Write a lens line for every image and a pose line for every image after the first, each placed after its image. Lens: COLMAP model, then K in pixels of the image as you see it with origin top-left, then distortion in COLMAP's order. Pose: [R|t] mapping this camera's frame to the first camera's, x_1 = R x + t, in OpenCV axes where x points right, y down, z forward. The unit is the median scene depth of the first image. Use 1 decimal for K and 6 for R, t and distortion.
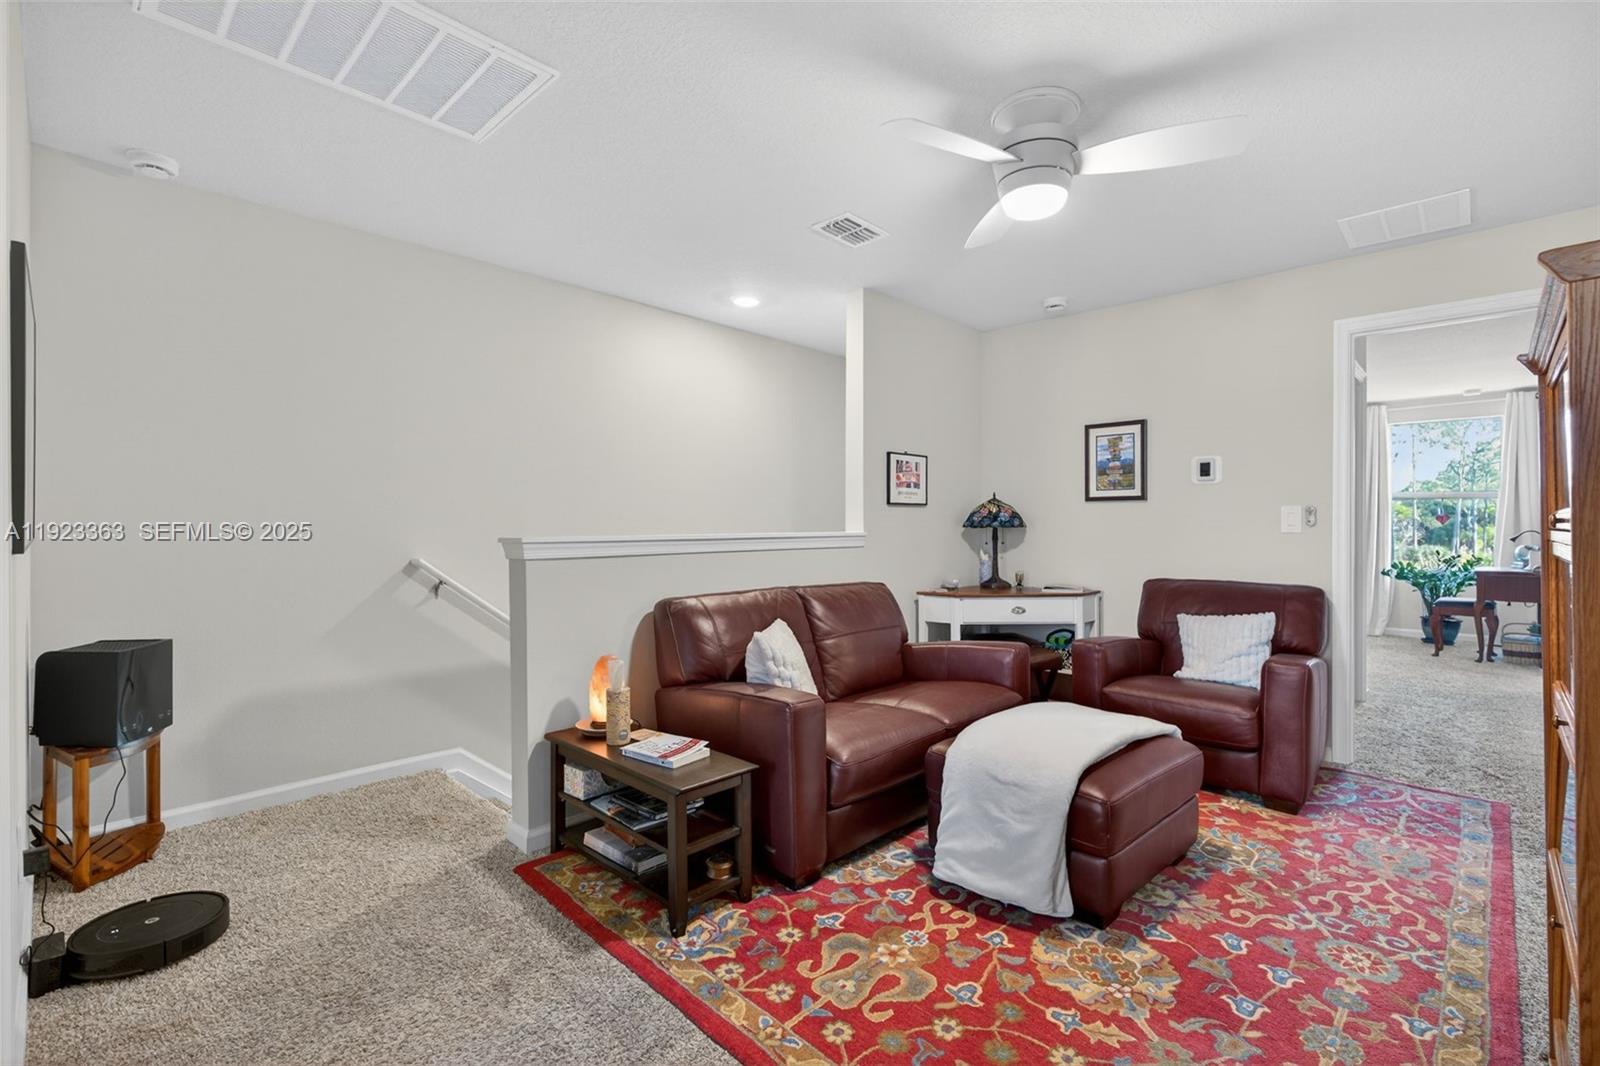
lens RADIAL K [[723.6, 0, 804.9], [0, 723.6, 529.1], [0, 0, 1]] dist [0.001770, 0.000442]
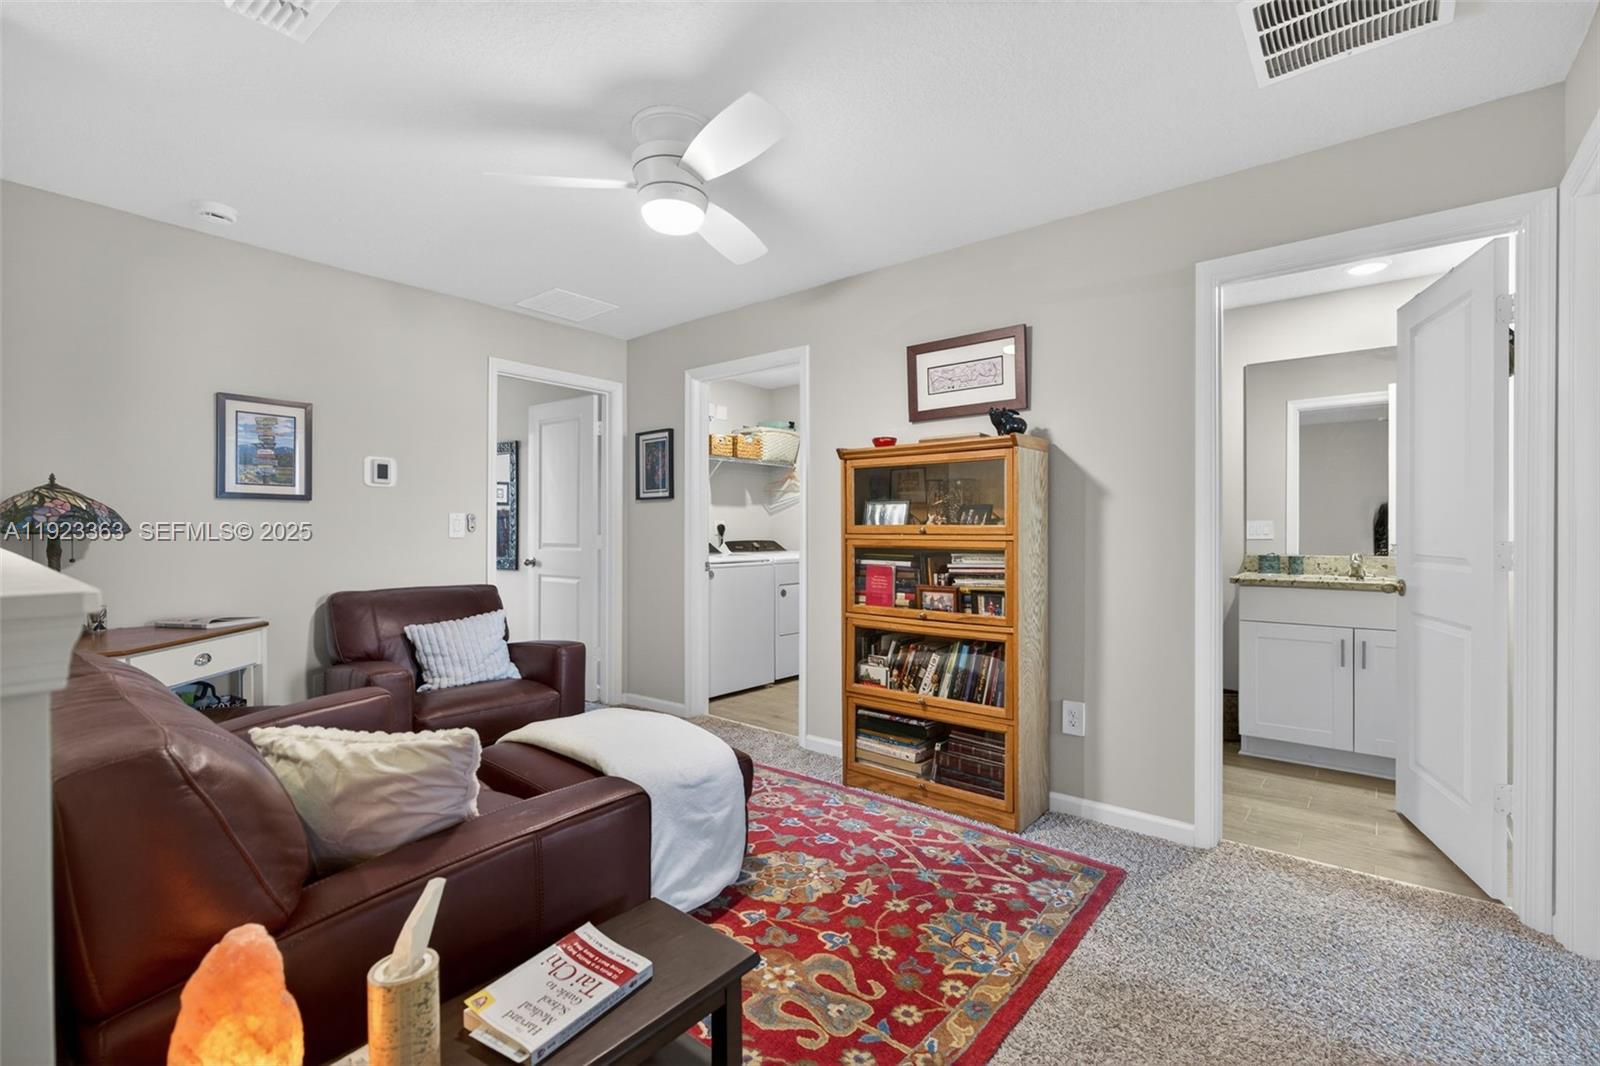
lens RADIAL K [[711.5, 0, 806.3], [0, 711.5, 539.6], [0, 0, 1]] dist [0.002229, 0.001400]
pose [[-0.087144, -0.012614, 0.996116, -0.794639], [0.002081, 0.999915, 0.012844, -0.009478], [-0.996194, 0.003192, -0.087110, 1.014210]]
